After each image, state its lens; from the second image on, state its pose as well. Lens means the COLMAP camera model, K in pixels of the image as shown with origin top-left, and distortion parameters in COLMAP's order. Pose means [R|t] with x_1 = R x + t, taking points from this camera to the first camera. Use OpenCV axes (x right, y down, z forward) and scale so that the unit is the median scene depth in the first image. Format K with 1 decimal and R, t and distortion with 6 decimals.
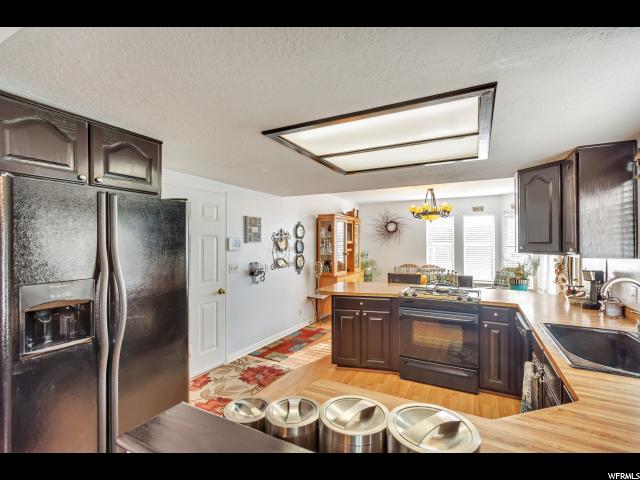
lens RADIAL K [[294.5, 0, 321.0], [0, 294.5, 241.0], [0, 0, 1]] dist [0.002397, -0.000387]
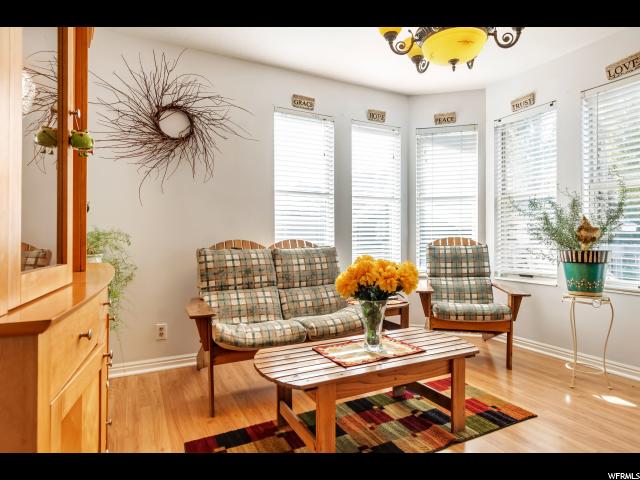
lens RADIAL K [[353.4, 0, 316.0], [0, 353.4, 234.9], [0, 0, 1]] dist [-0.000450, -0.000927]
pose [[0.597350, 0.007039, 0.801949, 0.063679], [-0.005855, 0.999973, -0.004416, 0.151588], [-0.801959, -0.002057, 0.597376, 1.400436]]
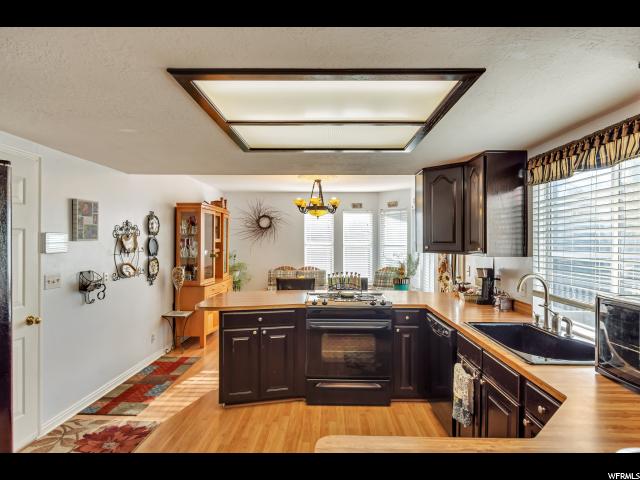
lens RADIAL K [[353.4, 0, 320.1], [0, 353.4, 240.9], [0, 0, 1]] dist [-0.000450, -0.000927]
pose [[0.896112, 0.004278, 0.443807, -0.131127], [-0.006647, 0.999971, 0.003783, -0.000002], [-0.443778, -0.006340, 0.896114, 0.085973]]
